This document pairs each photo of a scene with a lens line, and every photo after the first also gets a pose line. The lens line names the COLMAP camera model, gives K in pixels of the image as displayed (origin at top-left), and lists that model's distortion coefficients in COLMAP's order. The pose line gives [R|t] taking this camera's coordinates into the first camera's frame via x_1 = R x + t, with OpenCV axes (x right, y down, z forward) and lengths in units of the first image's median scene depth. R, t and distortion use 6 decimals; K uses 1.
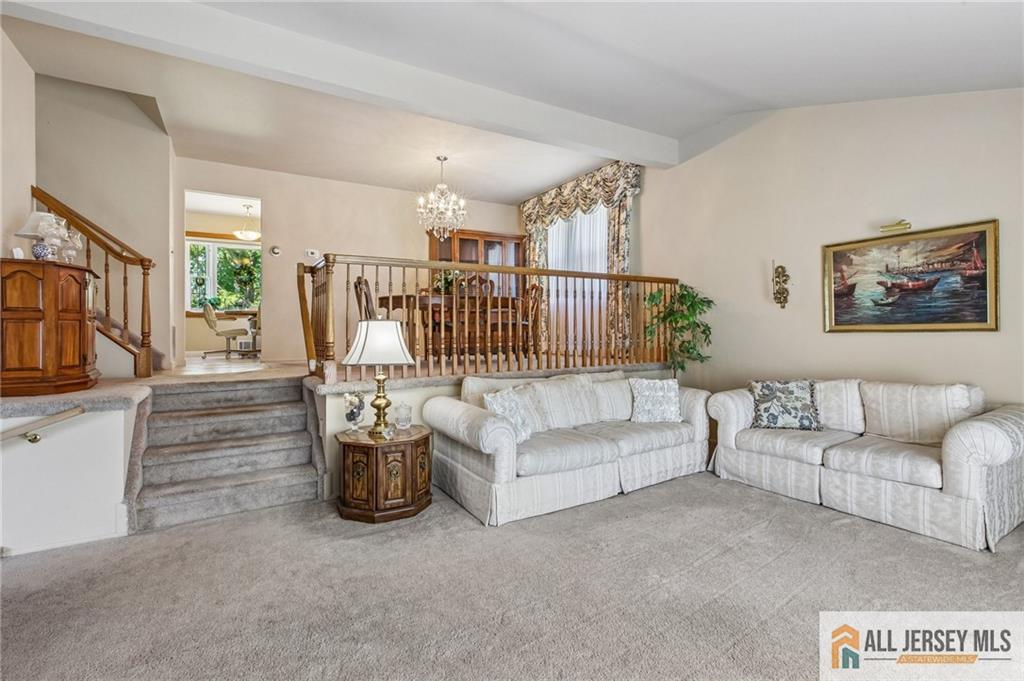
lens RADIAL K [[477.3, 0, 514.7], [0, 477.3, 327.4], [0, 0, 1]] dist [0.010208, -0.008566]
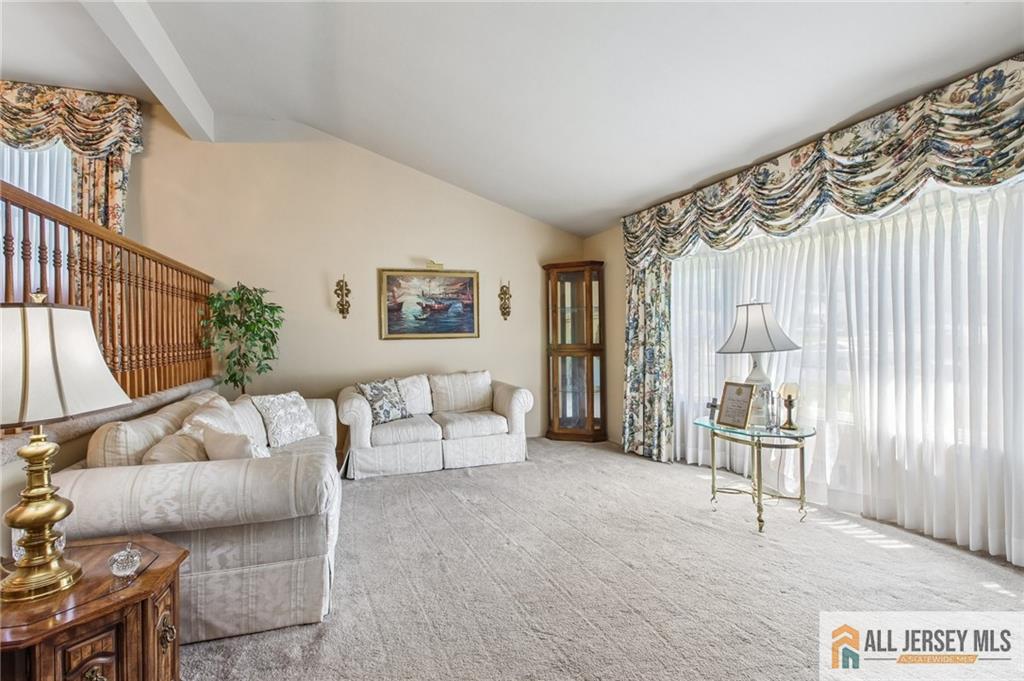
lens RADIAL K [[477.3, 0, 502.9], [0, 477.3, 335.3], [0, 0, 1]] dist [0.010208, -0.008566]
pose [[0.215469, 0.009303, 0.976466, -0.513968], [0.003372, 0.999942, -0.010271, 0.013130], [-0.976505, 0.005505, 0.215425, 0.461188]]
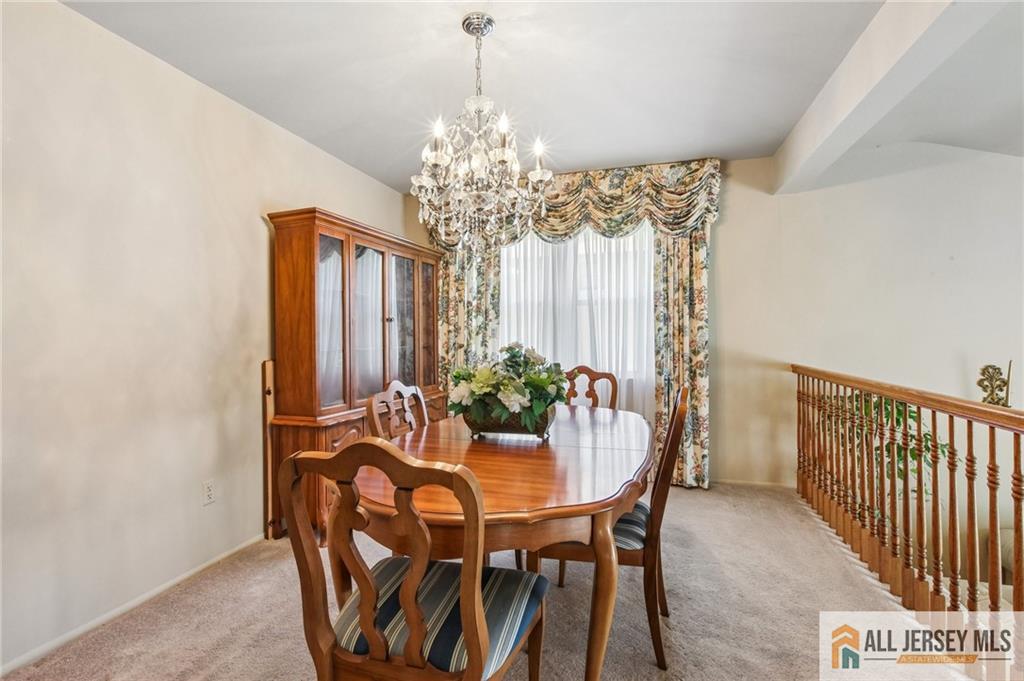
lens RADIAL K [[477.3, 0, 515.1], [0, 477.3, 337.5], [0, 0, 1]] dist [0.010208, -0.008566]
pose [[0.747204, 0.018007, 0.664350, -0.546683], [-0.010307, 0.999827, -0.015508, -0.176444], [-0.664514, 0.004740, 0.747260, 1.083974]]
